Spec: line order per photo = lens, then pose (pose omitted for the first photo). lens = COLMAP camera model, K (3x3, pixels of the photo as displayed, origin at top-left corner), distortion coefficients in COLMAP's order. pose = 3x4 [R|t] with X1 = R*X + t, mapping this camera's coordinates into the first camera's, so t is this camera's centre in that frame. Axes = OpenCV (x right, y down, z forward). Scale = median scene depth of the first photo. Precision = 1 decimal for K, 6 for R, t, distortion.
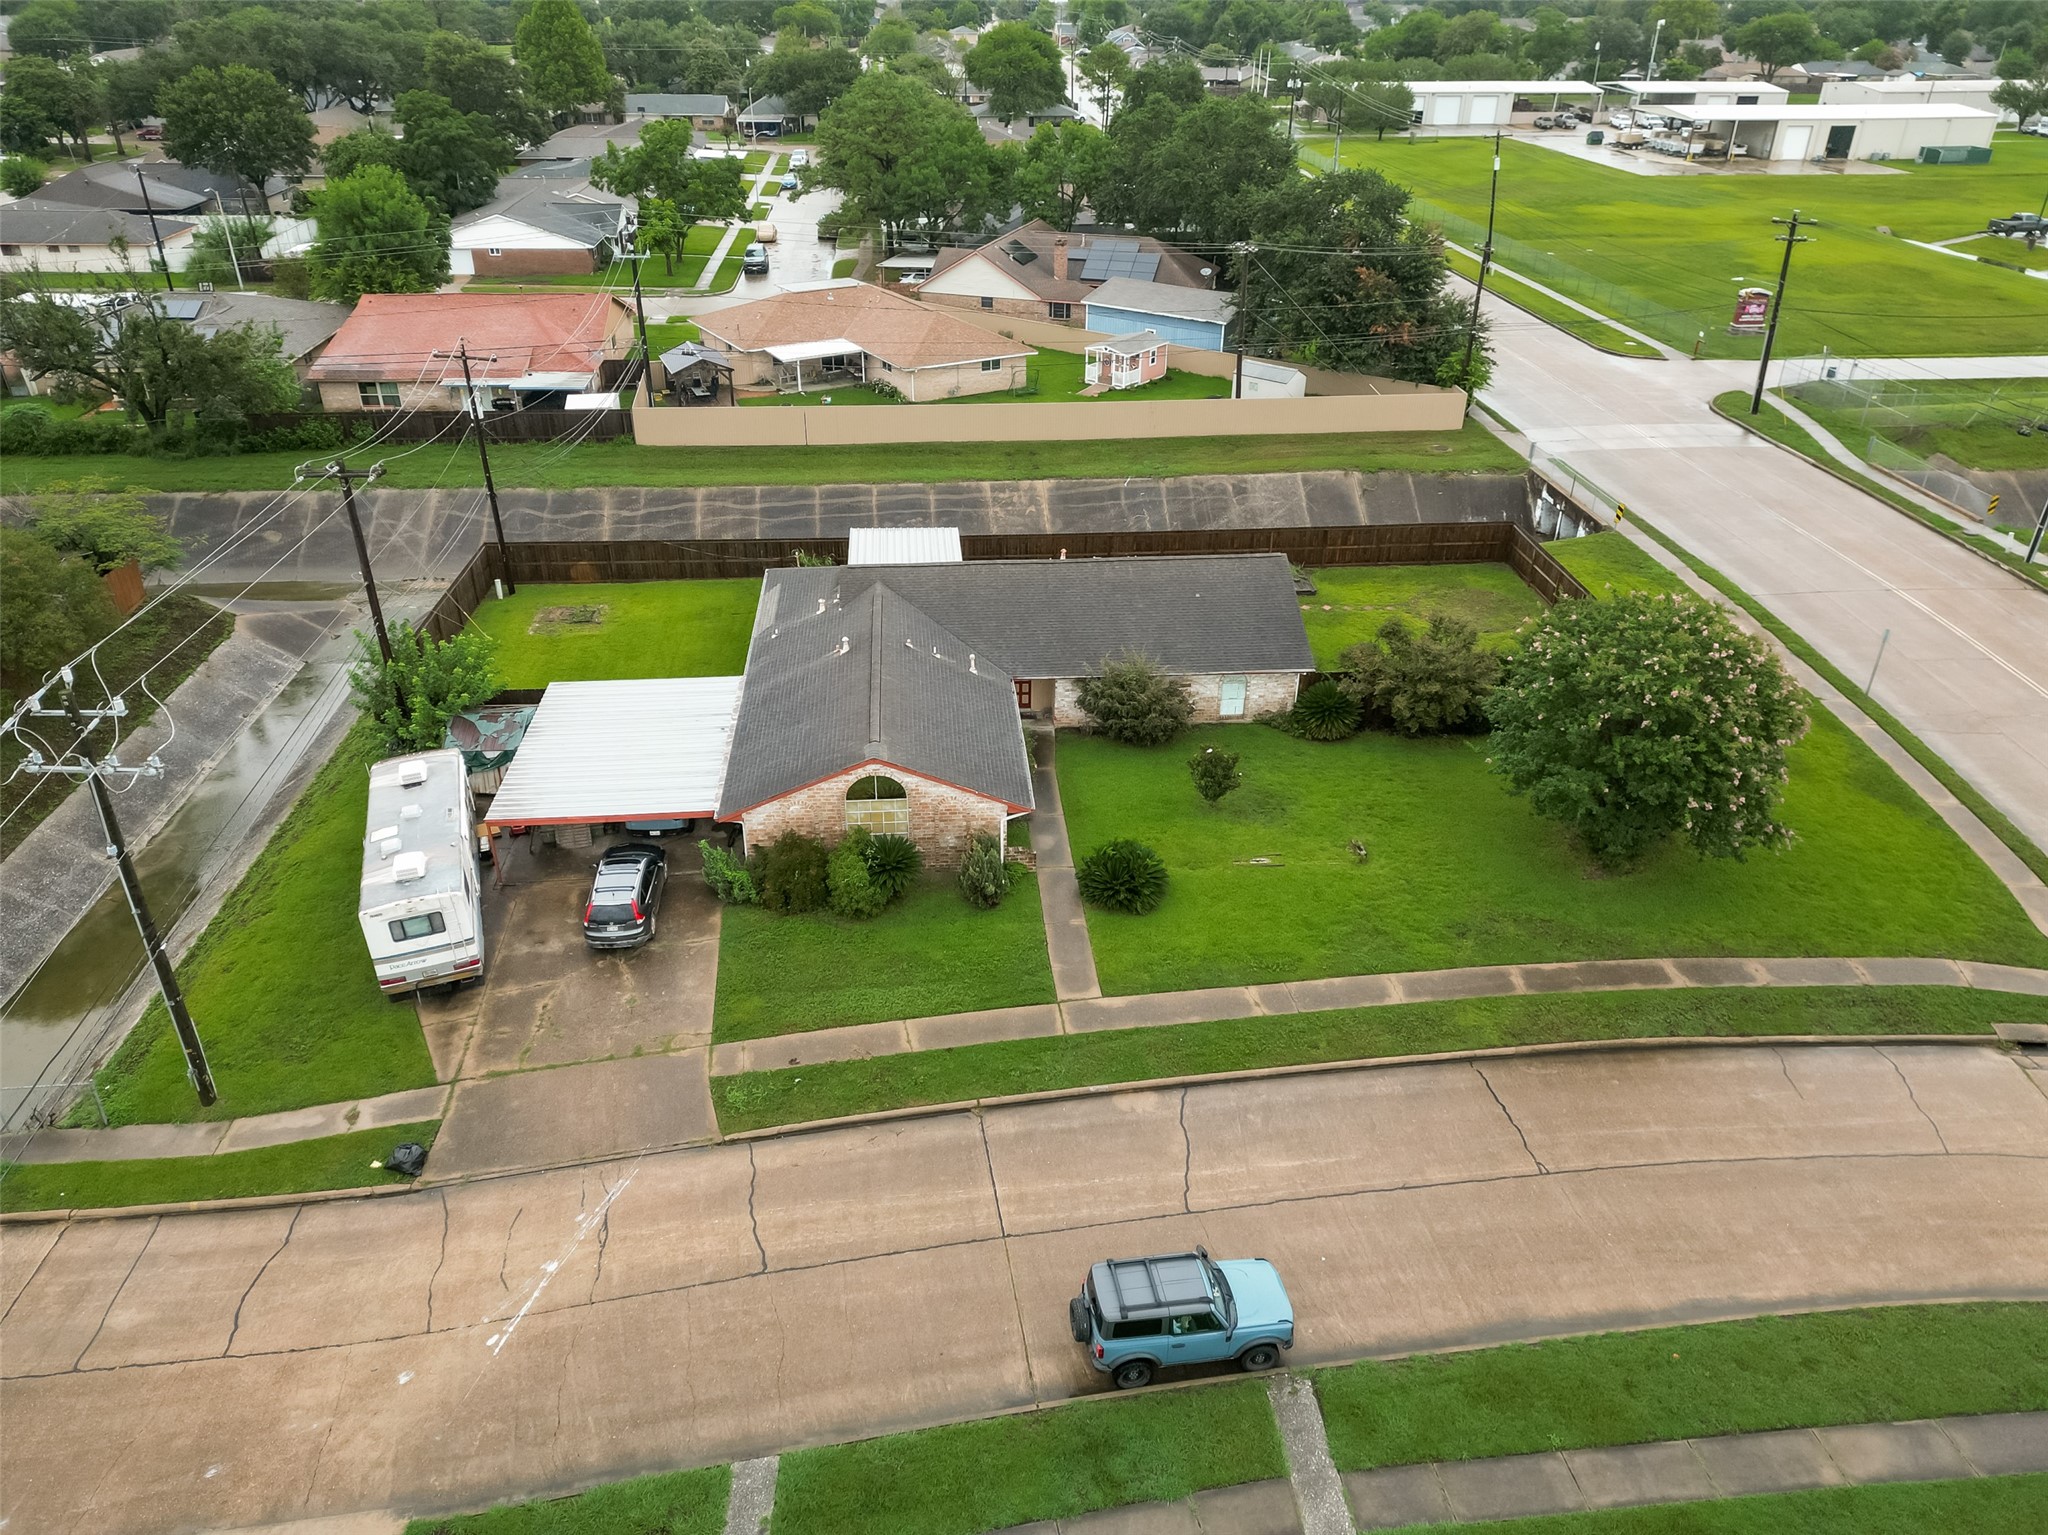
lens RADIAL K [[1431.2, 0, 1020.9], [0, 1431.2, 759.0], [0, 0, 1]] dist [0.078113, -0.072368]
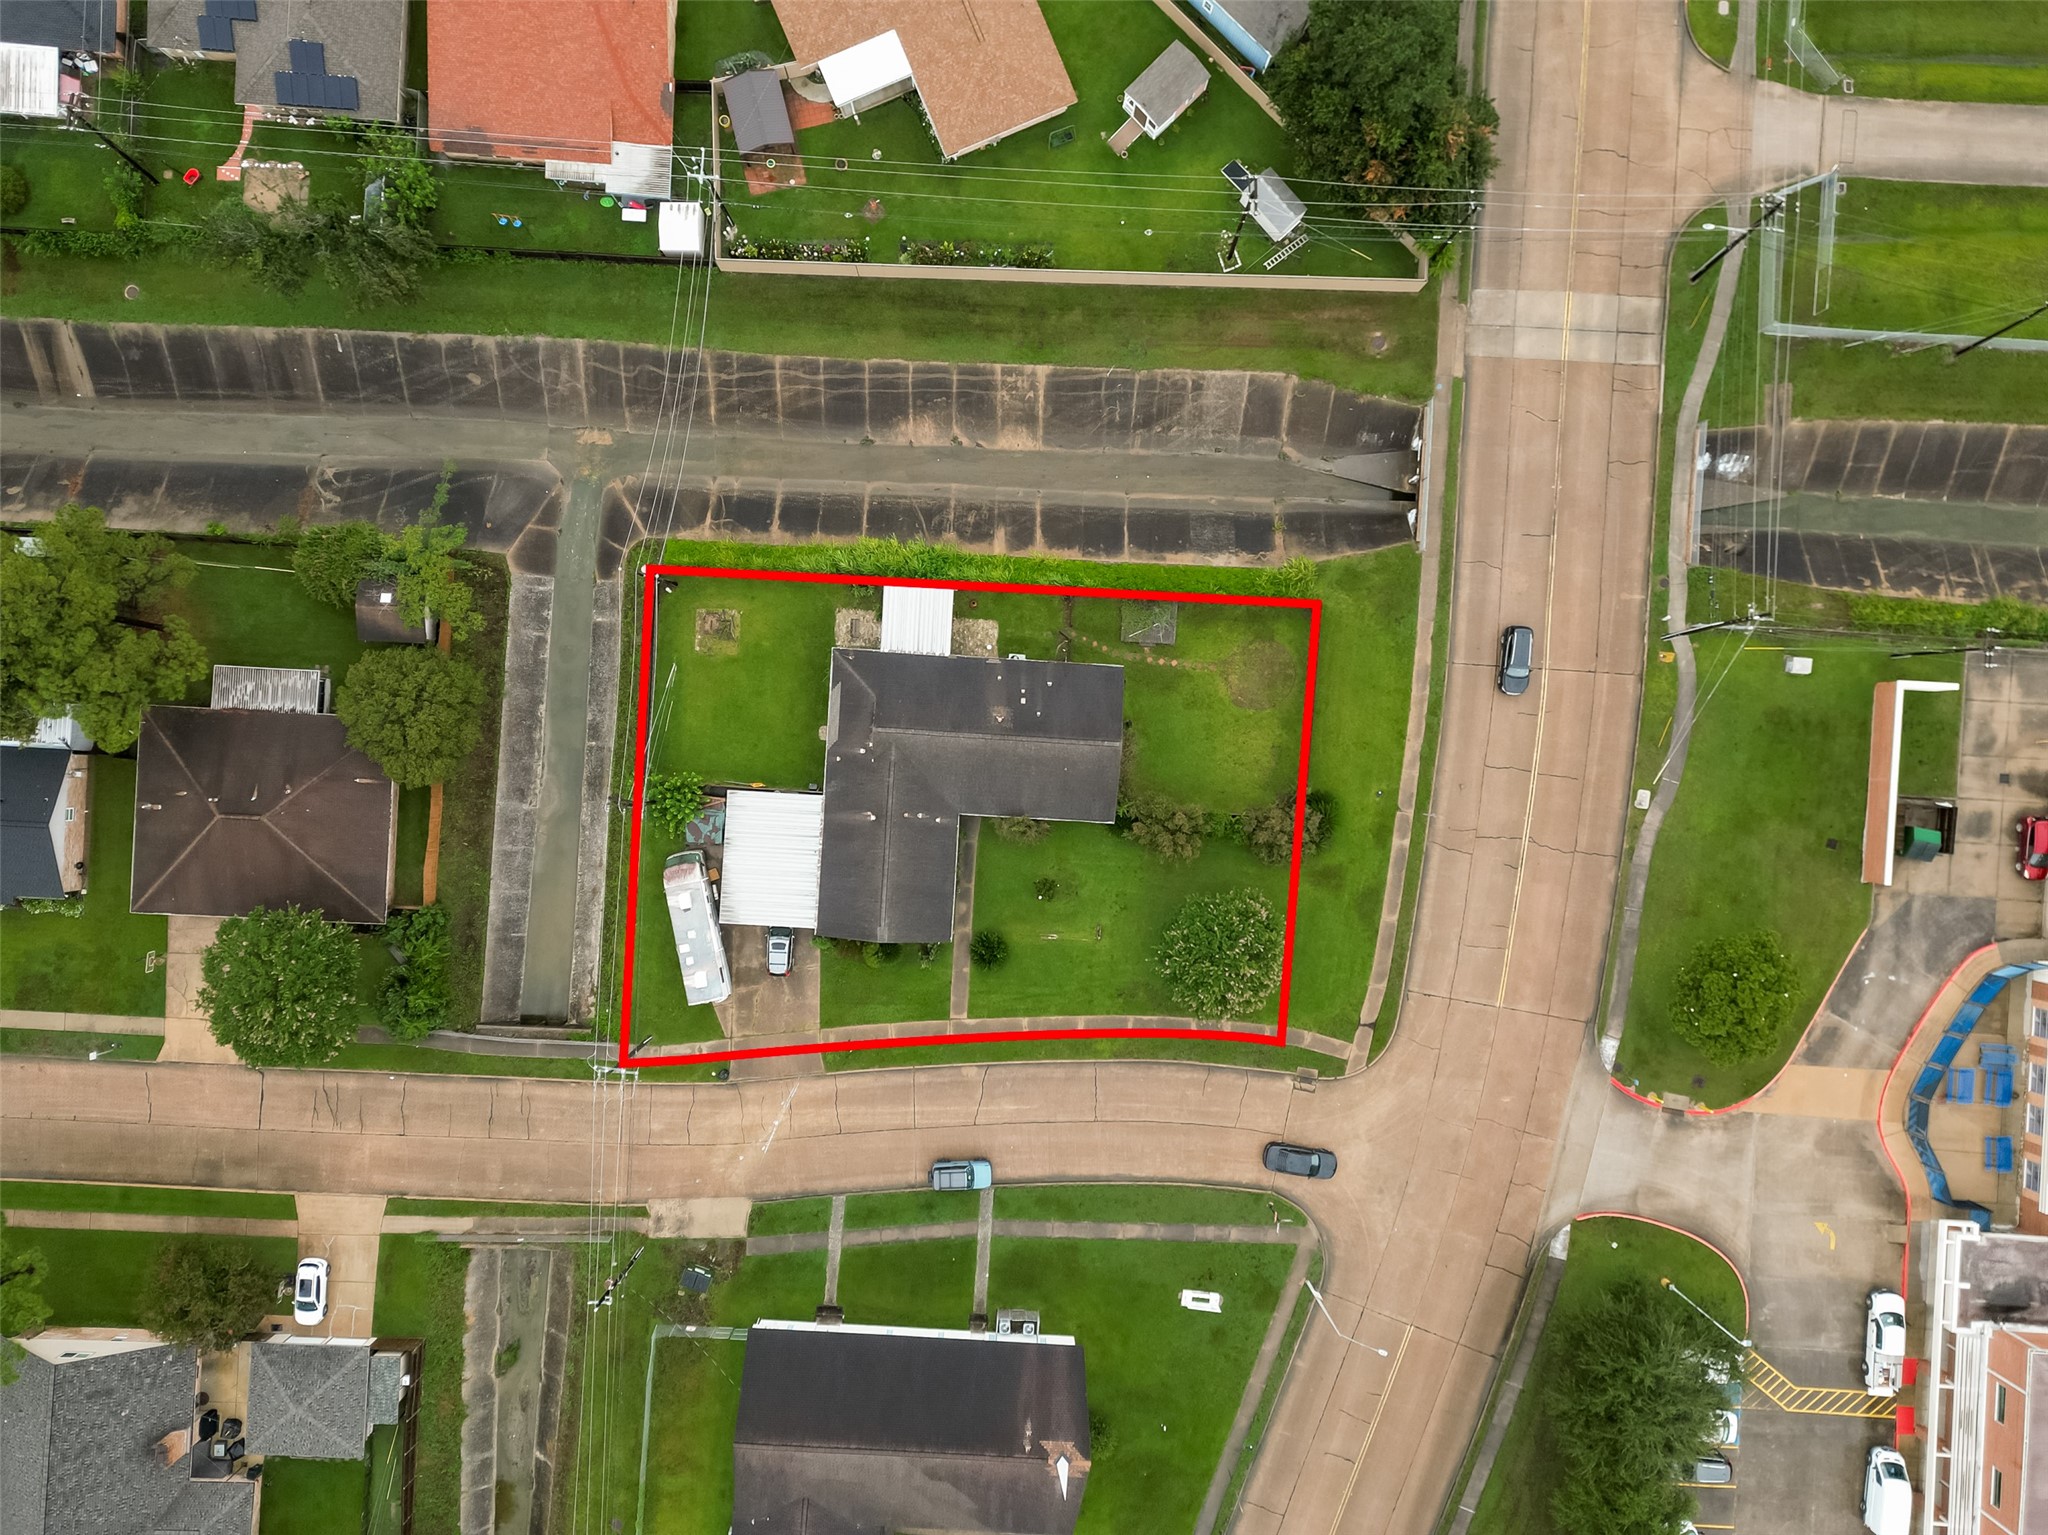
lens RADIAL K [[1431.2, 0, 1020.9], [0, 1431.2, 759.0], [0, 0, 1]] dist [0.078113, -0.072368]
pose [[0.990556, 0.136980, 0.005985, 0.044522], [-0.070863, 0.474093, 0.877619, -1.427353], [0.117378, -0.869754, 0.479322, 0.106568]]
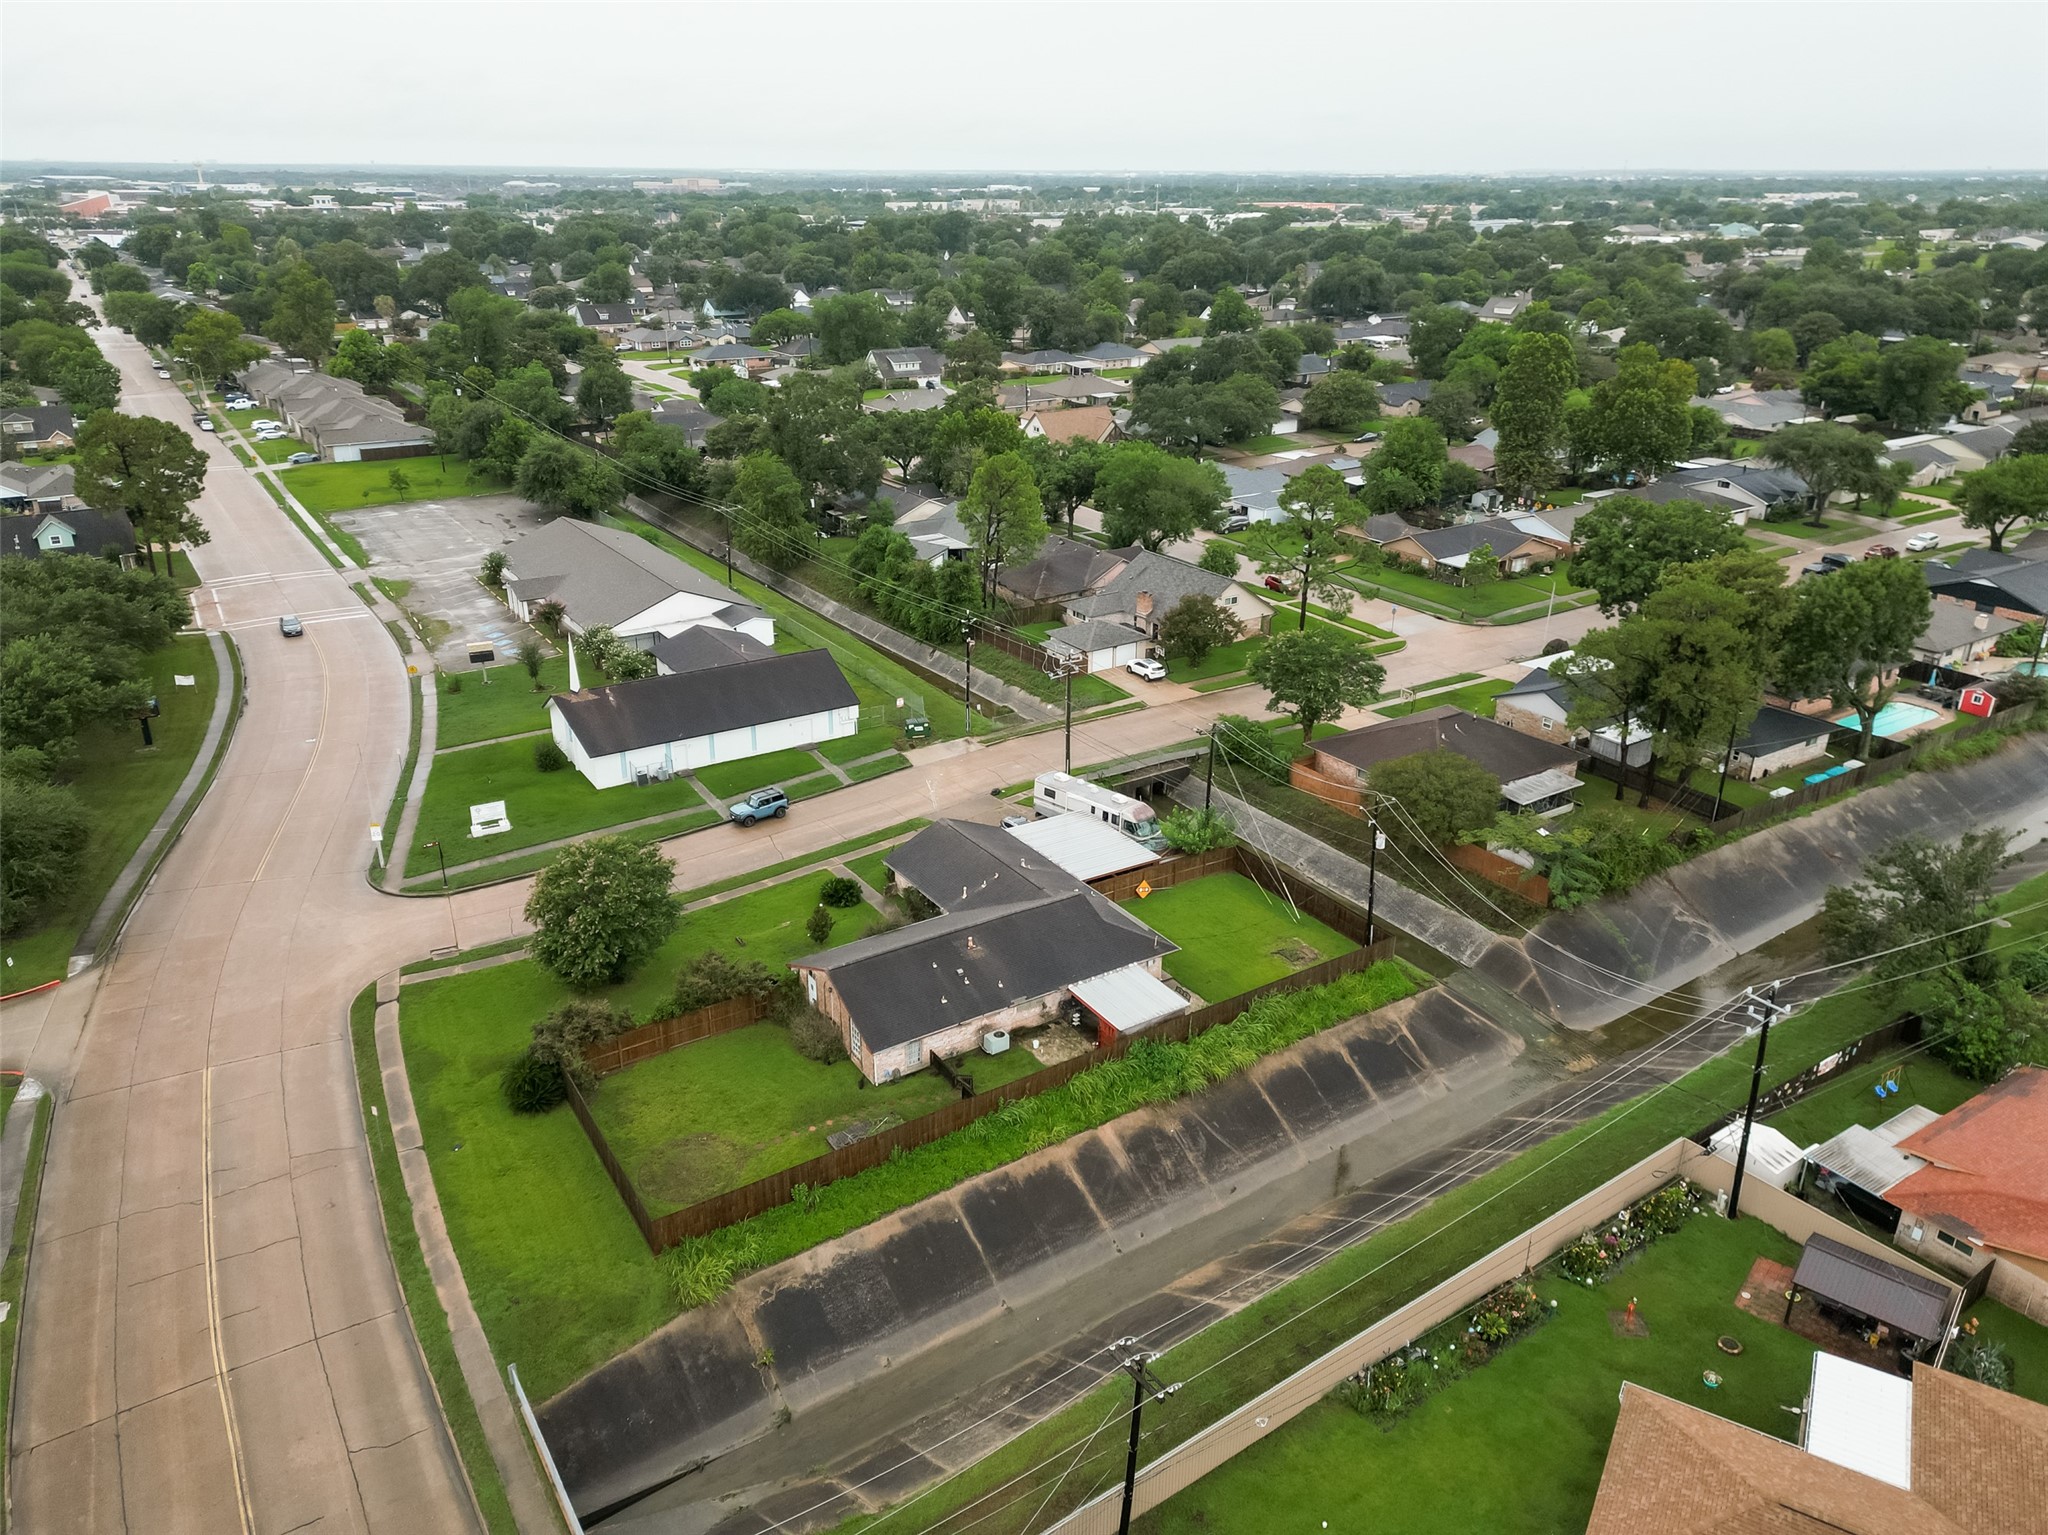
lens RADIAL K [[1403.4, 0, 1031.7], [0, 1403.4, 818.3], [0, 0, 1]] dist [0.073832, -0.066023]
pose [[-0.877316, 0.186350, -0.442255, 0.500348], [-0.244404, 0.619591, 0.745905, -1.116203], [0.413017, 0.762483, -0.498033, 1.412090]]
